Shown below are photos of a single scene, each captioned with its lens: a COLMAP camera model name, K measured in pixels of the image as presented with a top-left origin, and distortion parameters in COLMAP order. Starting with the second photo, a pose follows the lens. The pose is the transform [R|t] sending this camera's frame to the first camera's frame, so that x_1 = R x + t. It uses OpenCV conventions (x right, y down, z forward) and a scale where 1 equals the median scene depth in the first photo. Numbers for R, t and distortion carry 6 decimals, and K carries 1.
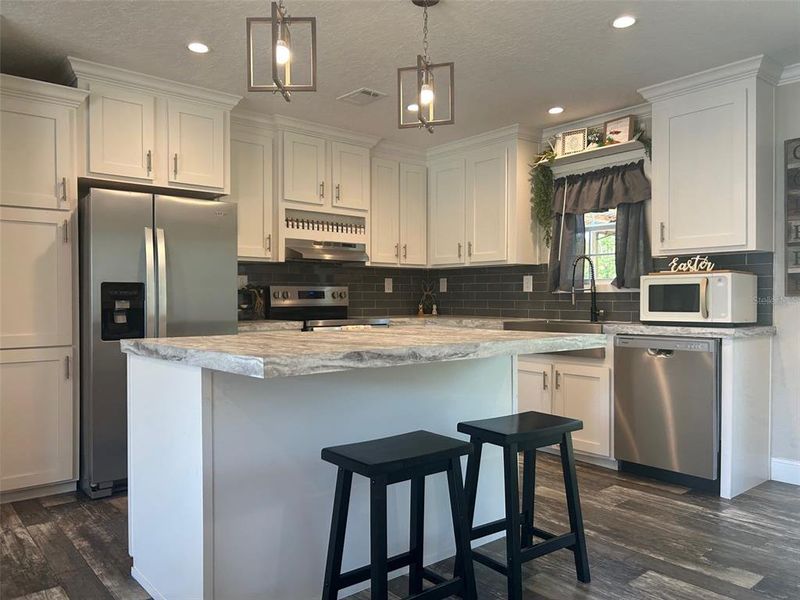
lens RADIAL K [[605.5, 0, 400.0], [0, 605.5, 300.0], [0, 0, 1]] dist [0.082256, -0.096976]
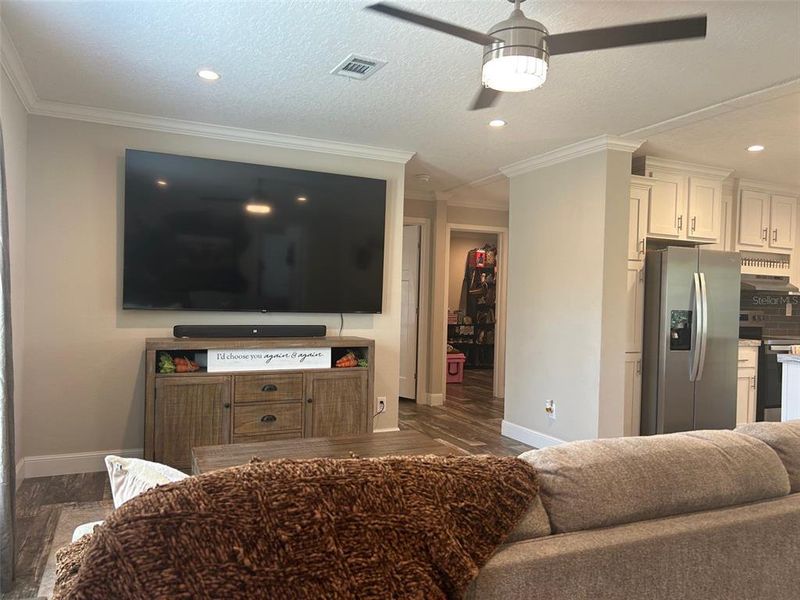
lens RADIAL K [[602.9, 0, 401.8], [0, 602.9, 304.9], [0, 0, 1]] dist [0.030845, -0.004563]
pose [[0.965177, 0.031694, -0.259671, -0.555242], [-0.030573, 0.999498, 0.008356, -0.026191], [0.259805, -0.000126, 0.965661, -0.429237]]
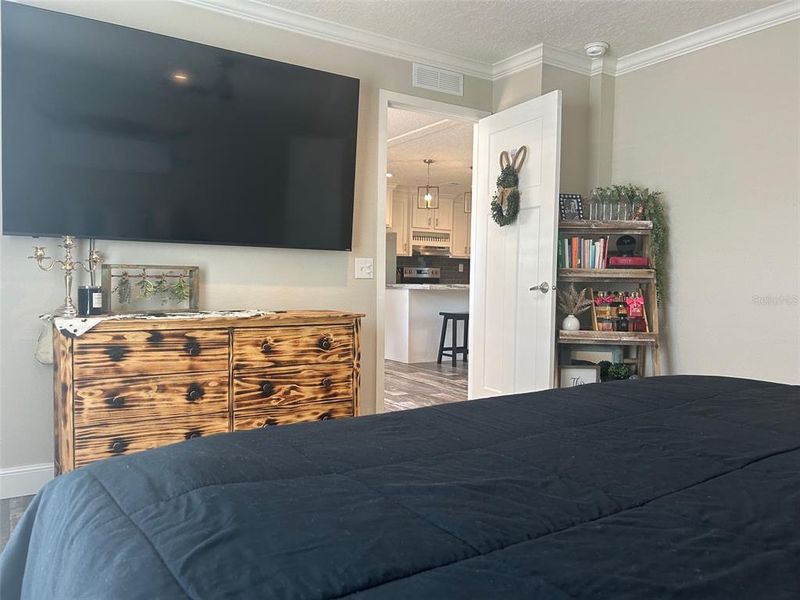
lens RADIAL K [[605.5, 0, 400.0], [0, 605.5, 300.0], [0, 0, 1]] dist [0.082256, -0.096976]
pose [[0.991908, 0.023629, -0.124742, 0.039392], [-0.019692, 0.999271, 0.032696, 0.023133], [0.125423, -0.029975, 0.991650, -1.160107]]
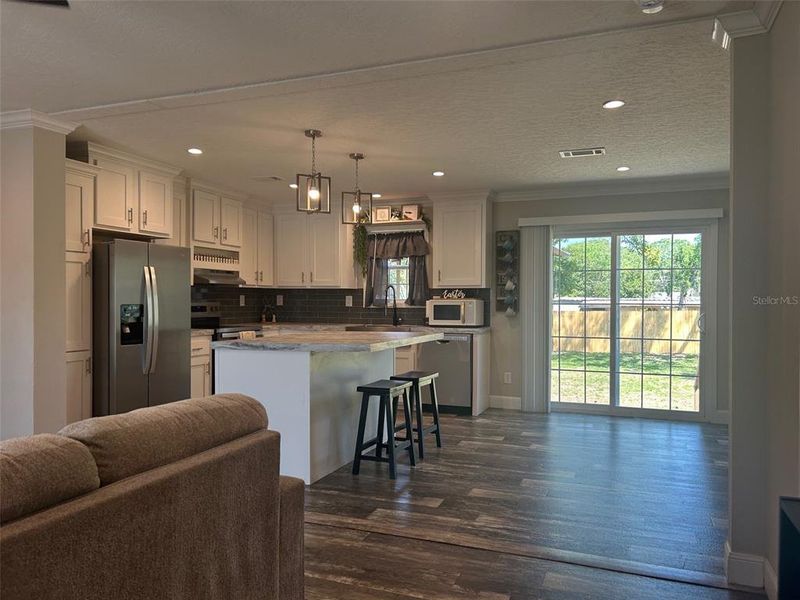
lens RADIAL K [[602.9, 0, 401.8], [0, 602.9, 304.9], [0, 0, 1]] dist [0.030845, -0.004563]
pose [[0.873465, 0.000635, 0.486887, -0.457306], [-0.003447, 0.999982, 0.004880, -0.028348], [-0.486875, -0.005941, 0.873451, -0.423058]]
